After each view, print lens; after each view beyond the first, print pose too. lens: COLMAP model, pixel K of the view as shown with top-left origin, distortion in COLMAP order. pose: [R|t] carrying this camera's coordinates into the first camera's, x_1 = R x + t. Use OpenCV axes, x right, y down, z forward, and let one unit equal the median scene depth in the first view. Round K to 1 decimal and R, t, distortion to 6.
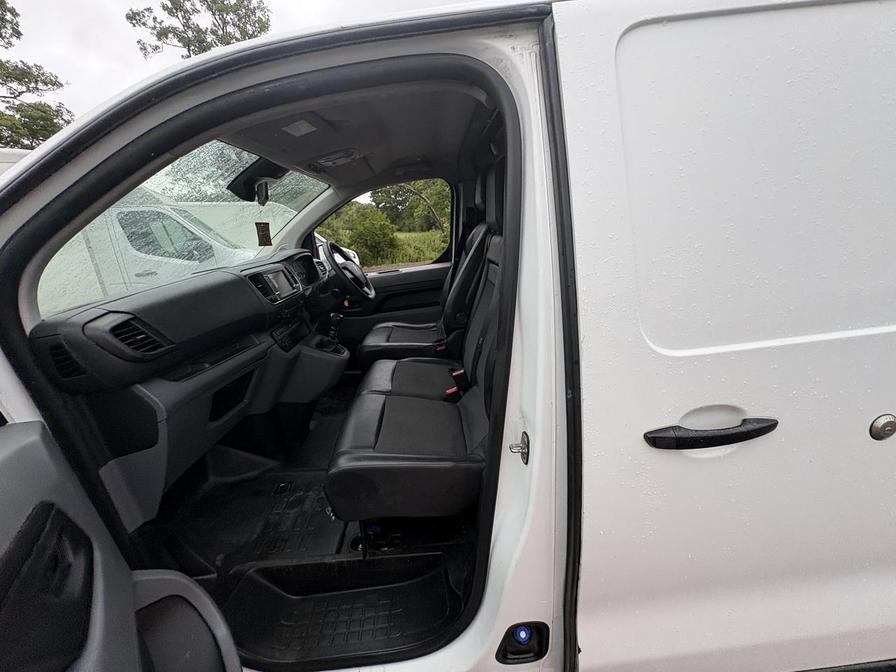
lens RADIAL K [[359.9, 0, 447.5], [0, 359.9, 338.6], [0, 0, 1]] dist [0.004098, -0.000030]
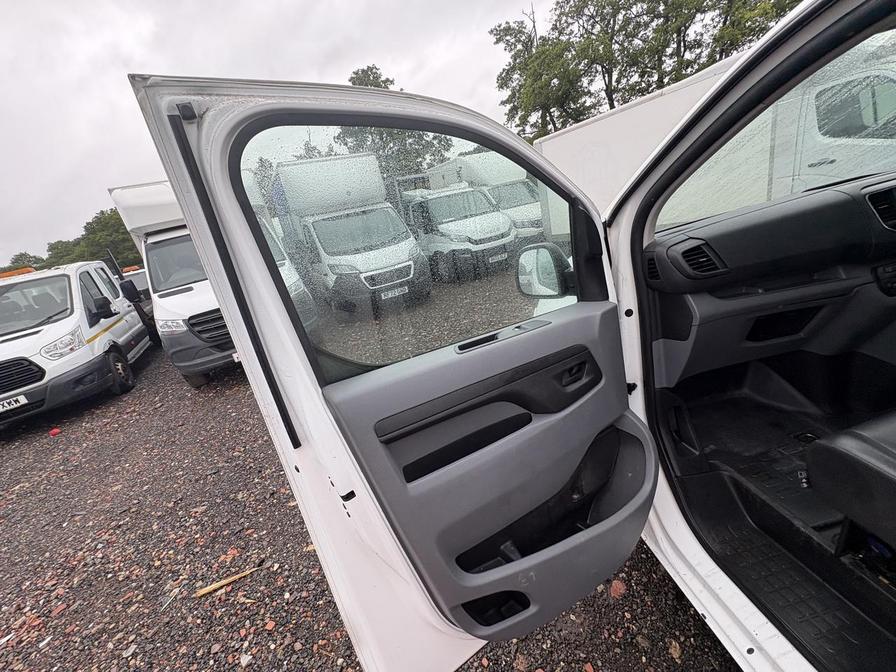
lens RADIAL K [[356.9, 0, 446.5], [0, 356.9, 335.9], [0, 0, 1]] dist [-0.000391, 0.000529]
pose [[0.093071, 0.369309, -0.924634, 0.178780], [-0.084383, 0.928250, 0.362259, -0.068769], [0.992077, 0.044307, 0.117557, -0.028564]]
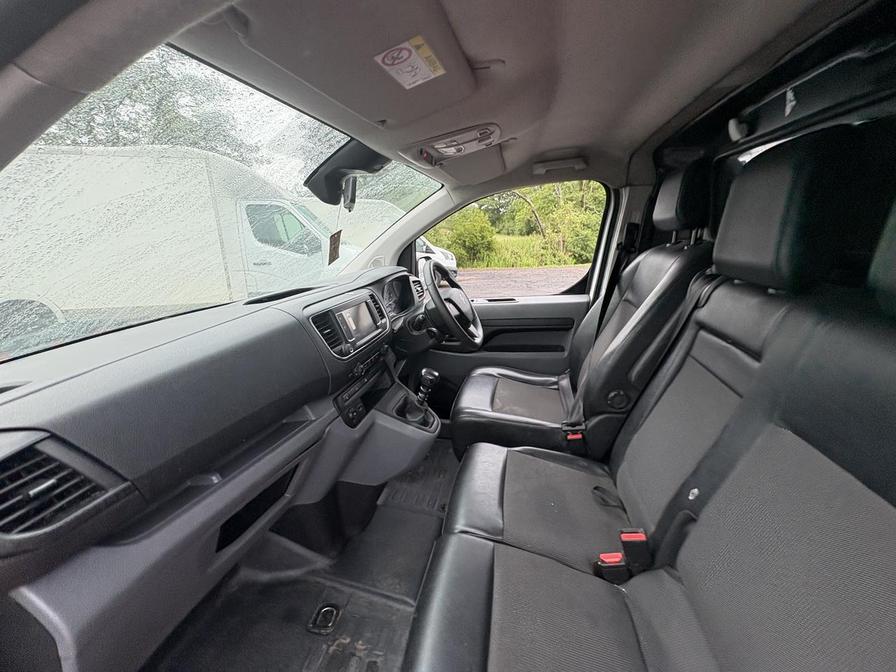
lens RADIAL K [[356.9, 0, 446.5], [0, 356.9, 335.9], [0, 0, 1]] dist [-0.000391, 0.000529]
pose [[0.964378, 0.127861, -0.231575, -0.123986], [-0.129849, 0.991511, 0.006699, -0.138032], [0.230465, 0.023609, 0.972794, 0.328933]]
